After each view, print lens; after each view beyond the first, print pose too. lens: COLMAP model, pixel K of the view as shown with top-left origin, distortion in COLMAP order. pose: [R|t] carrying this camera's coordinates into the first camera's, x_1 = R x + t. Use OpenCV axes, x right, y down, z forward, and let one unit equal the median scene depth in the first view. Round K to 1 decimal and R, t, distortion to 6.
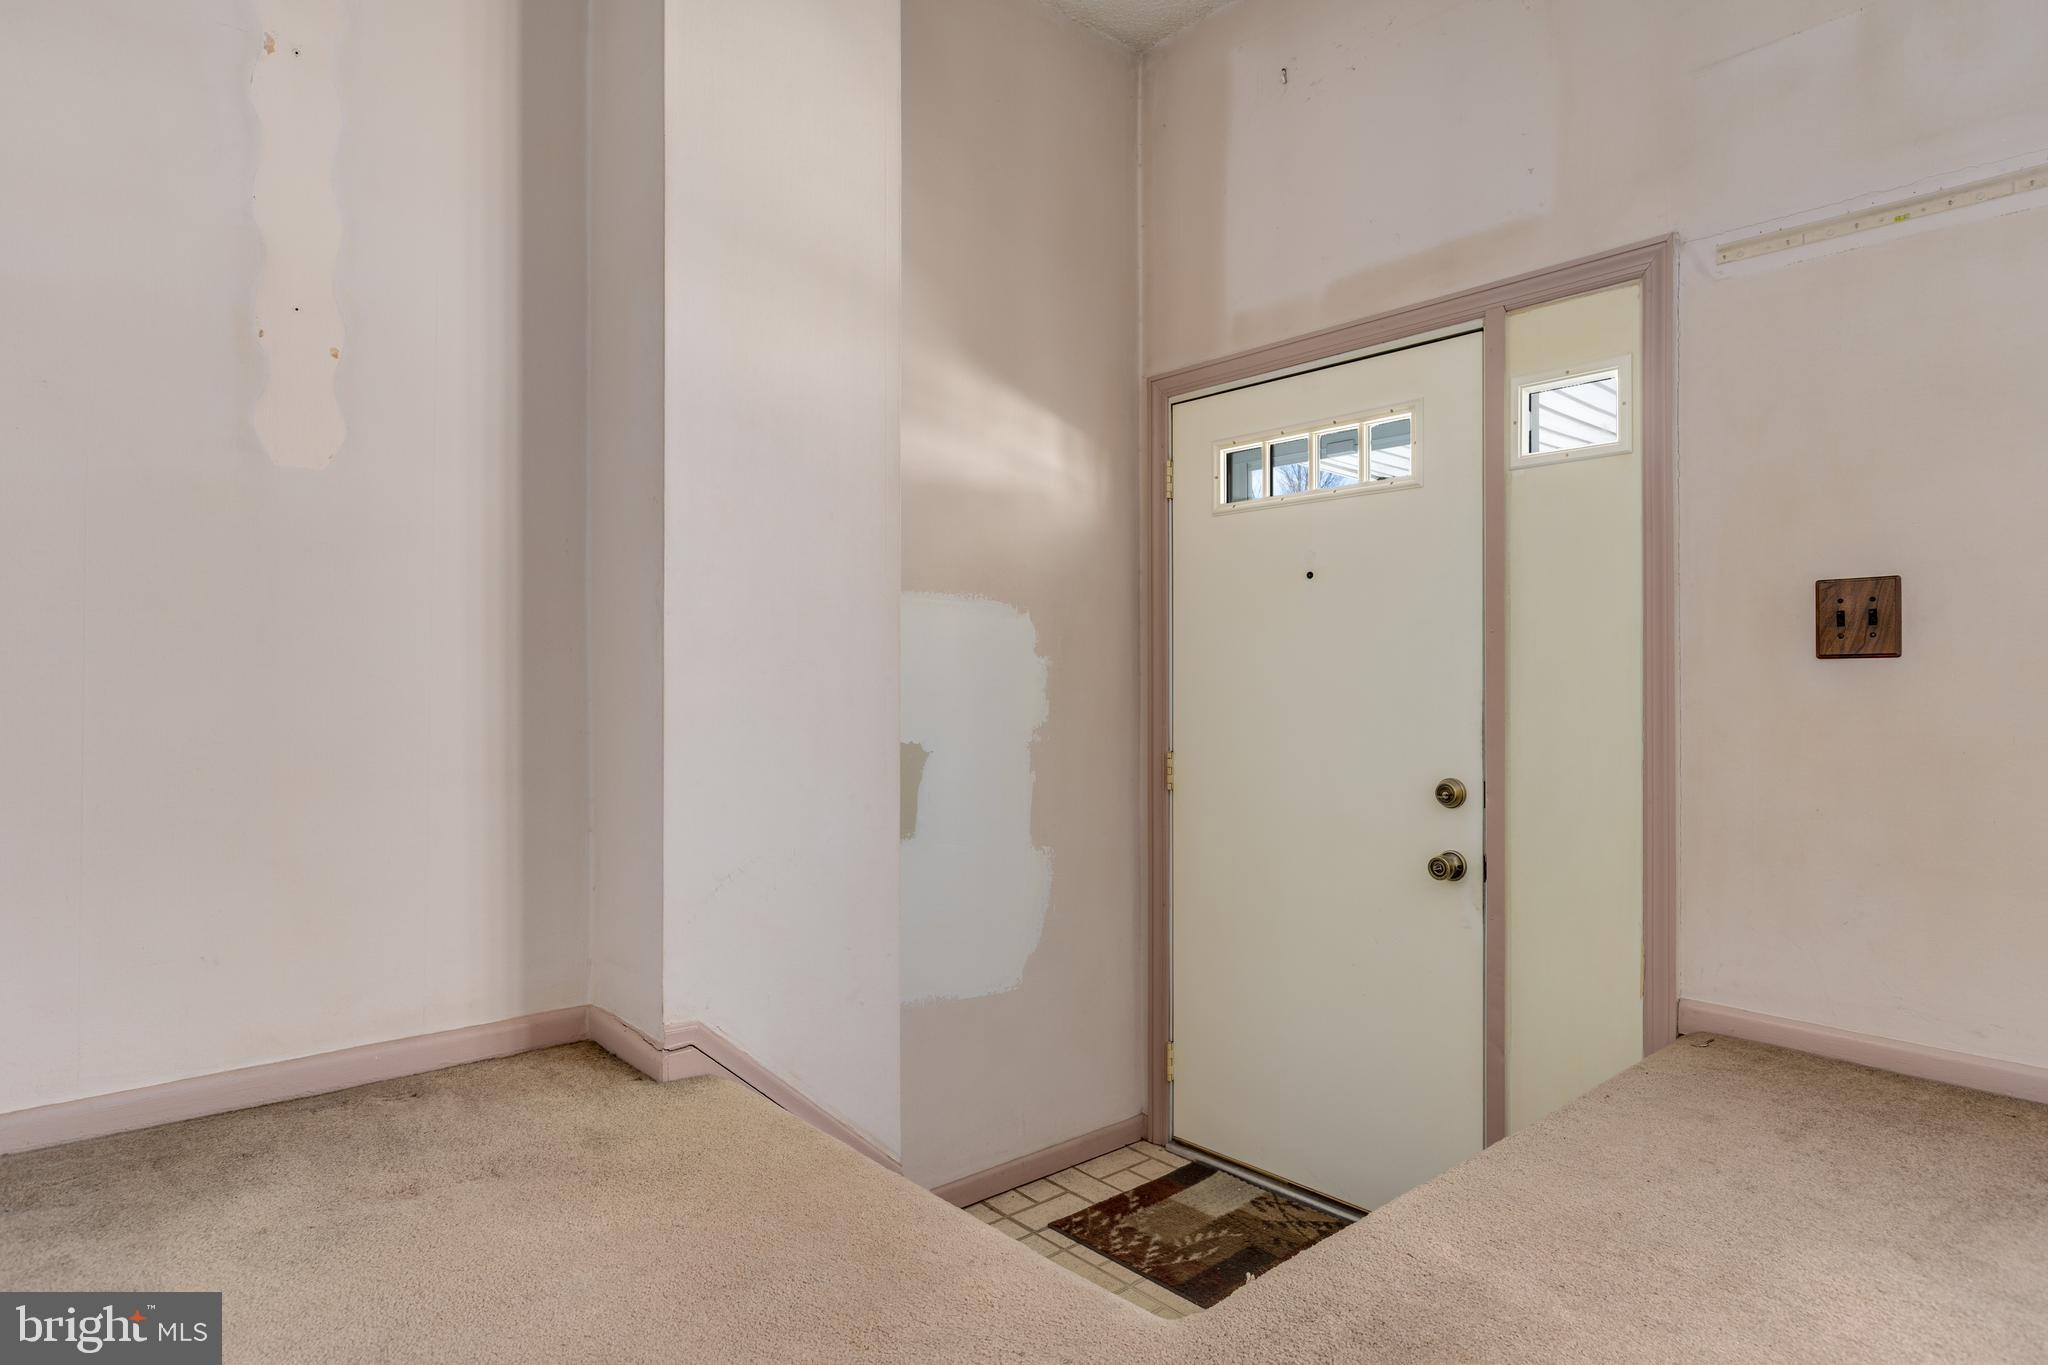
lens RADIAL K [[1171.3, 0, 1032.0], [0, 1171.3, 682.9], [0, 0, 1]] dist [0.000521, 0.000371]
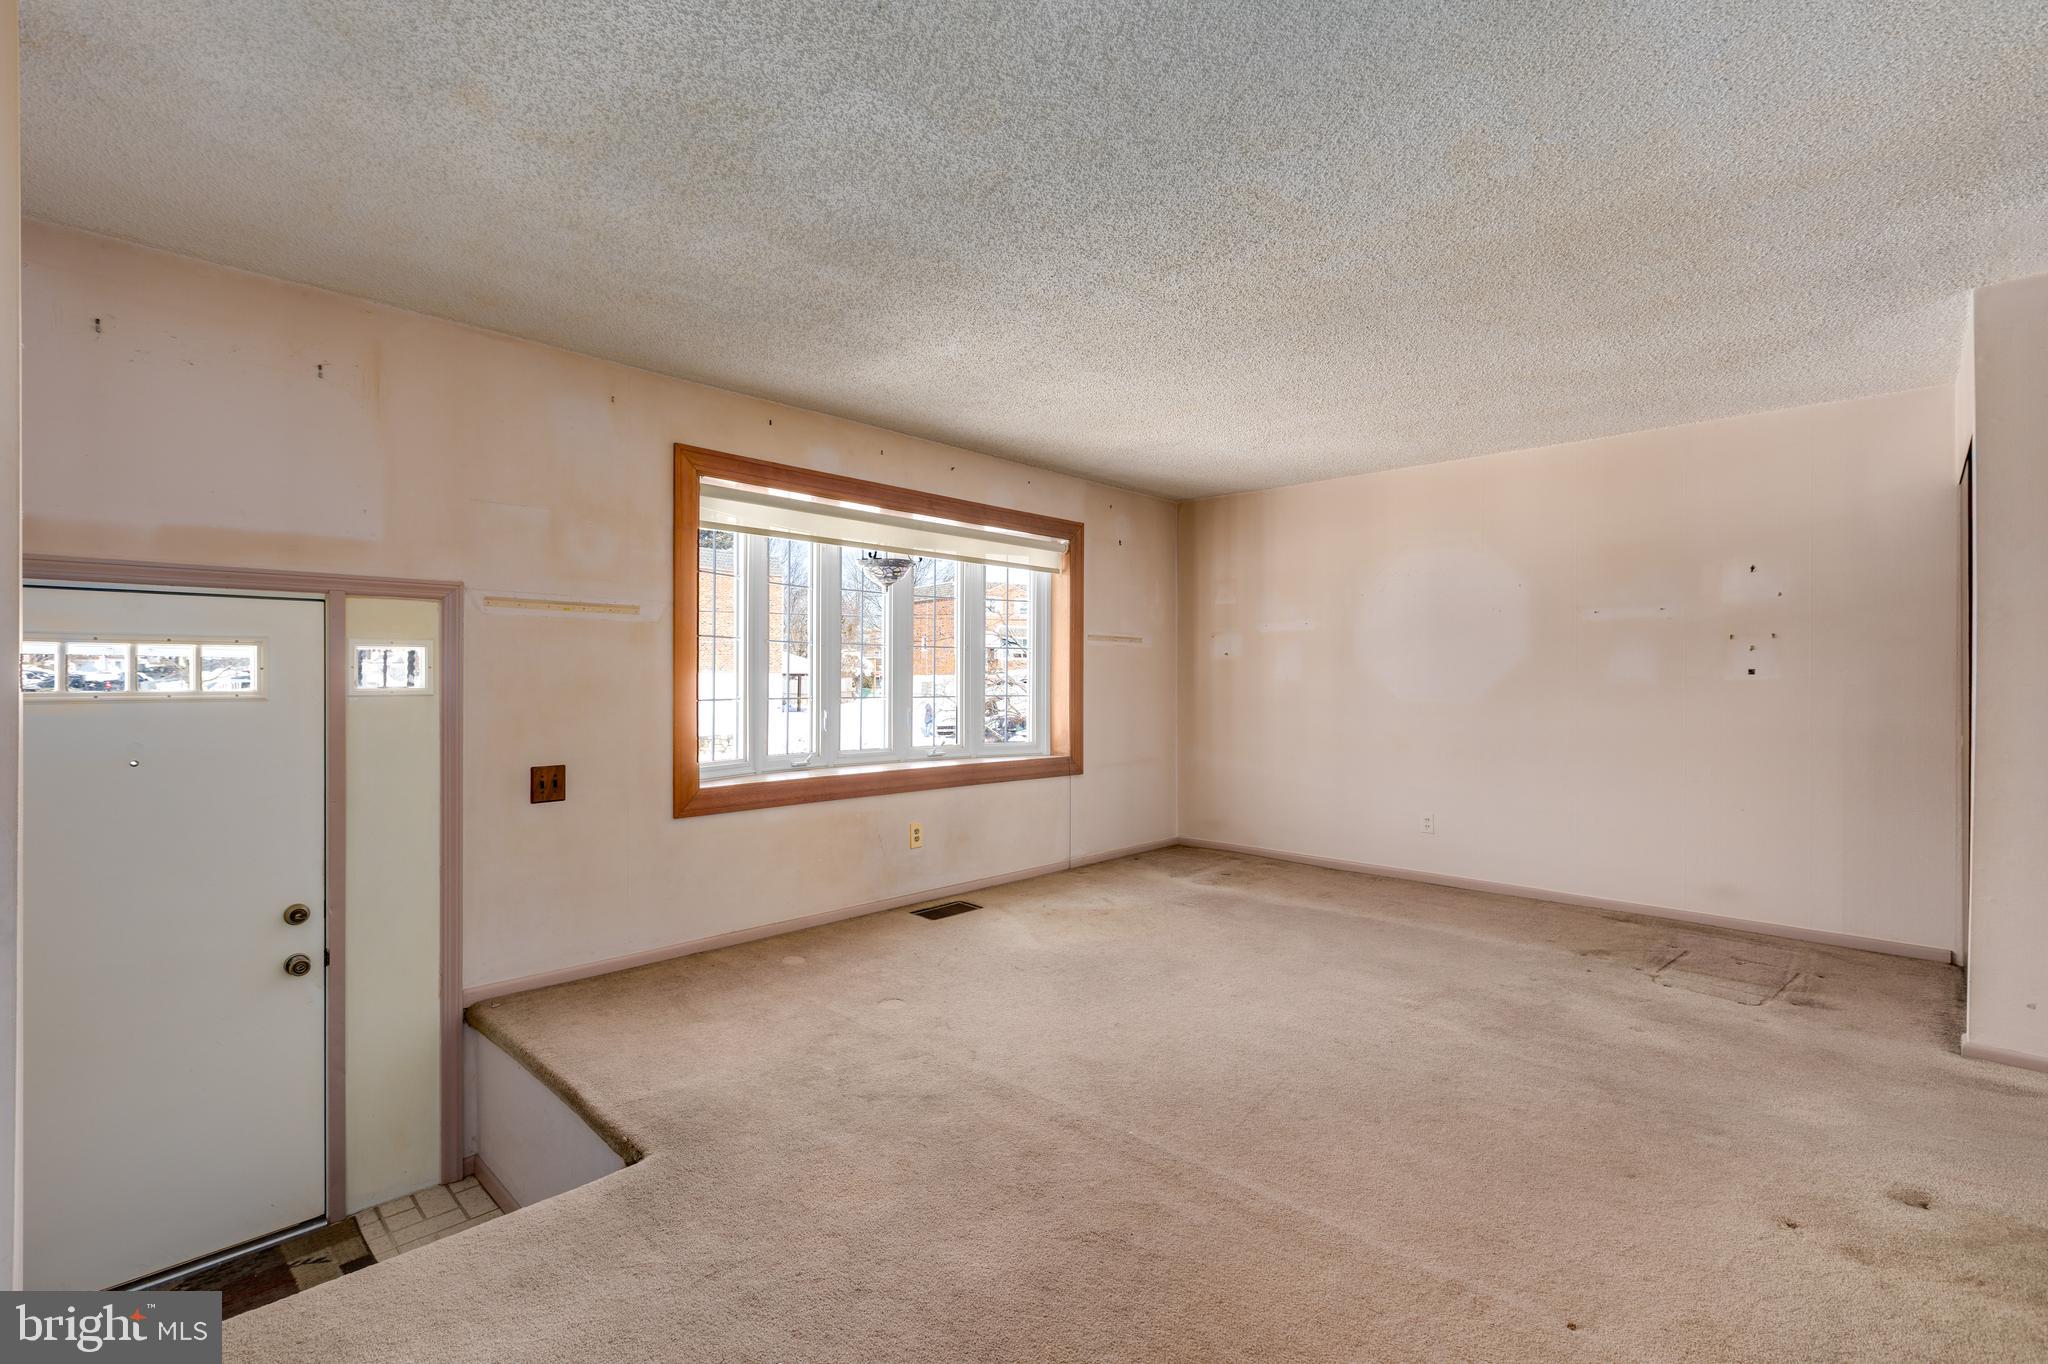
lens RADIAL K [[921.6, 0, 1042.0], [0, 921.6, 679.2], [0, 0, 1]] dist [0.006208, -0.001116]
pose [[-0.103049, -0.006570, 0.994655, -0.994400], [-0.008469, 0.999948, 0.005727, -0.240407], [-0.994640, -0.007834, -0.103099, 0.226188]]
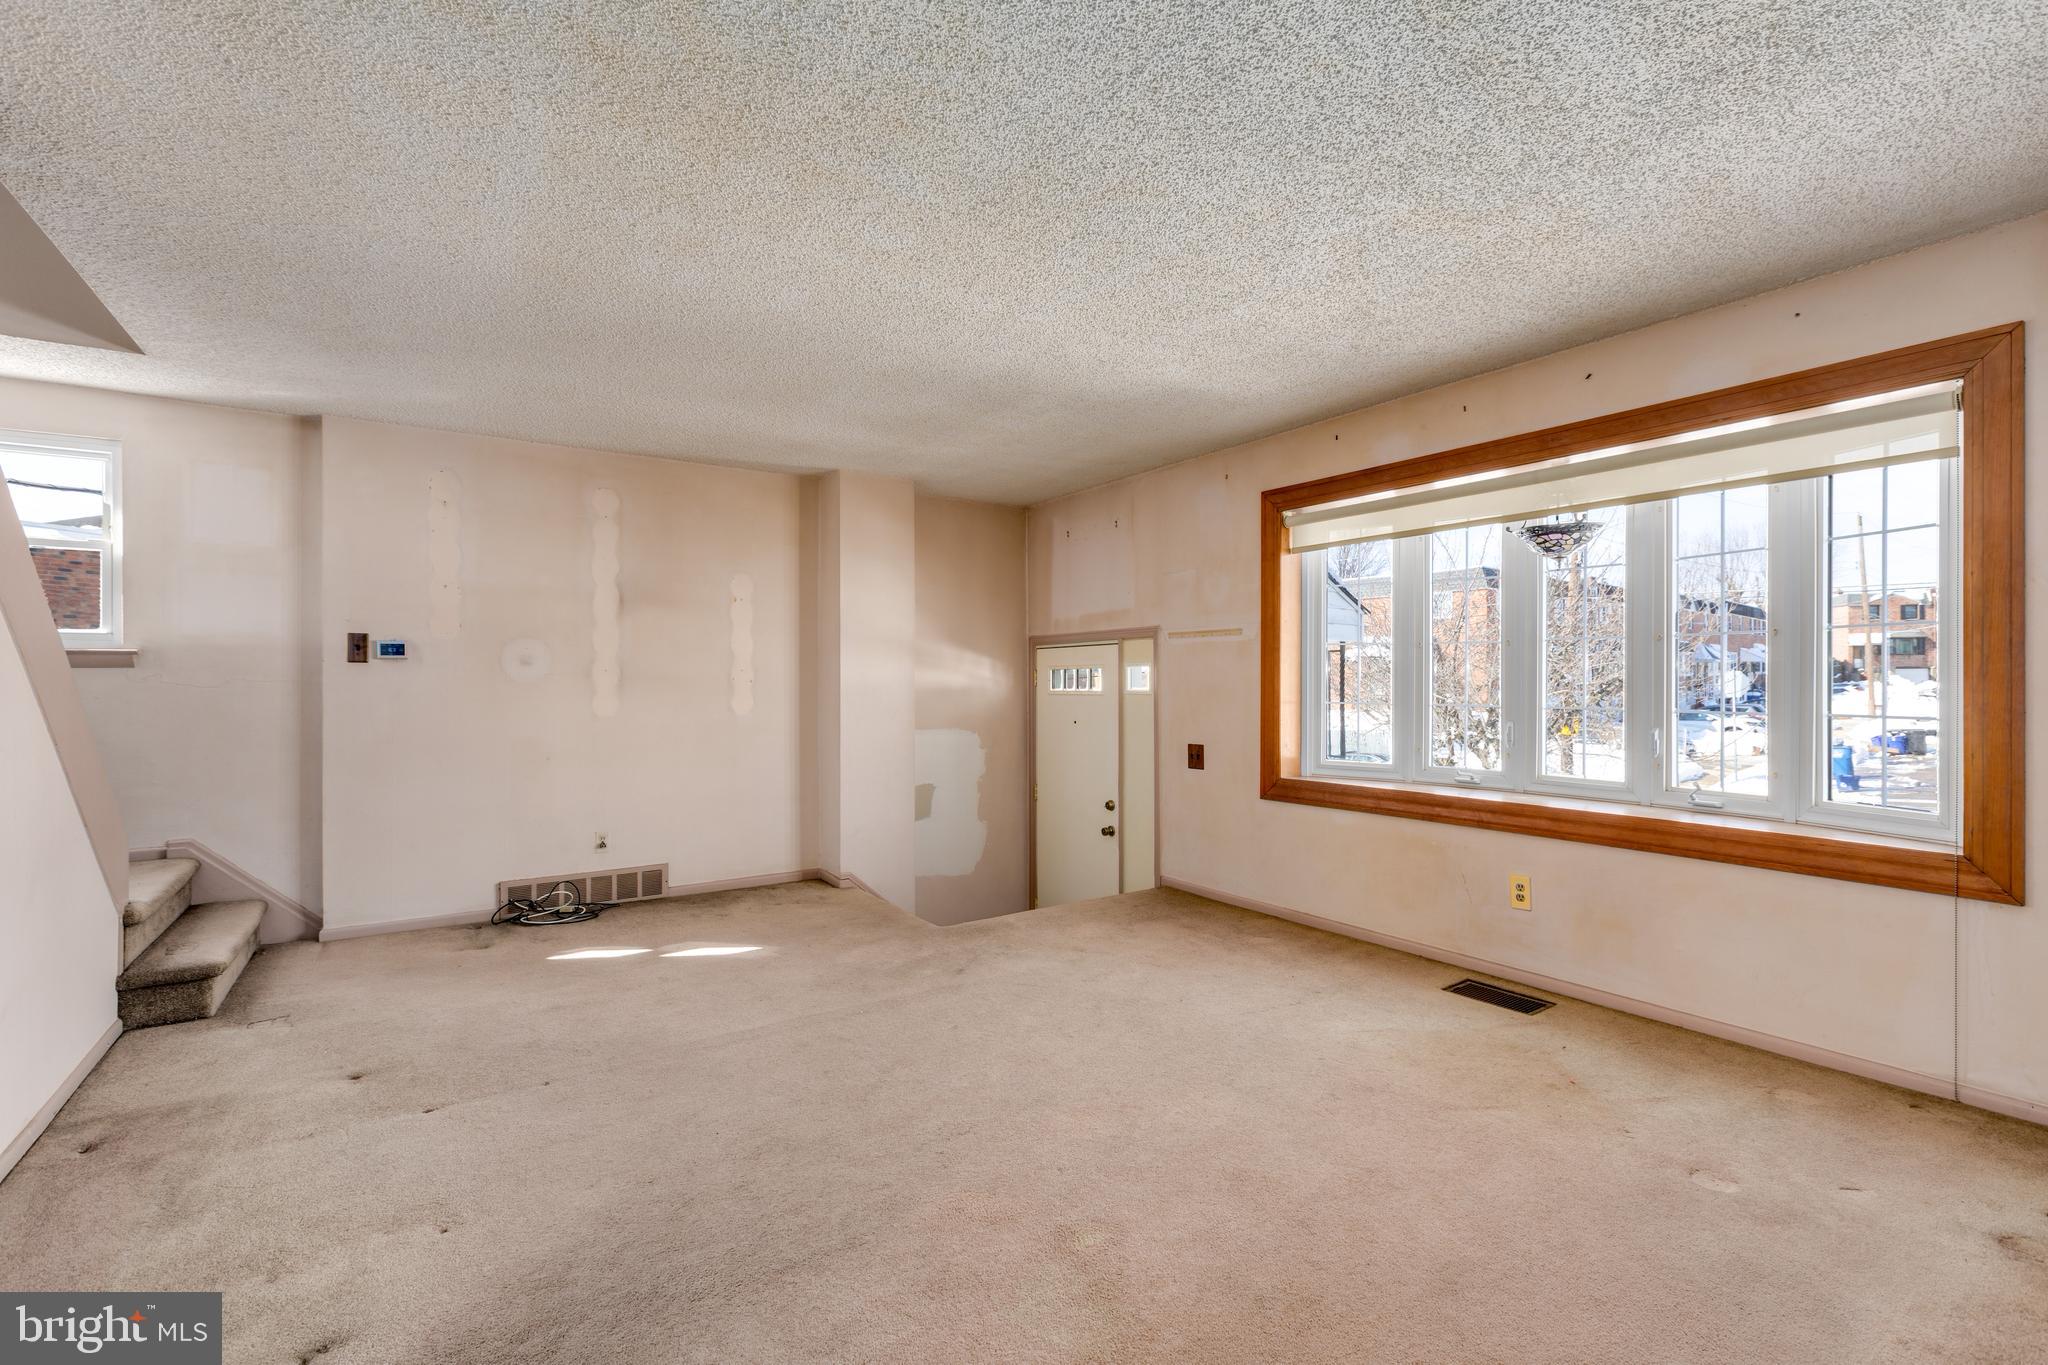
lens RADIAL K [[921.6, 0, 1027.6], [0, 921.6, 681.5], [0, 0, 1]] dist [0.006208, -0.001116]
pose [[0.991111, -0.002092, -0.133018, 0.517151], [0.001959, 0.999997, -0.001131, -0.230830], [0.133020, 0.000860, 0.991113, -1.407601]]
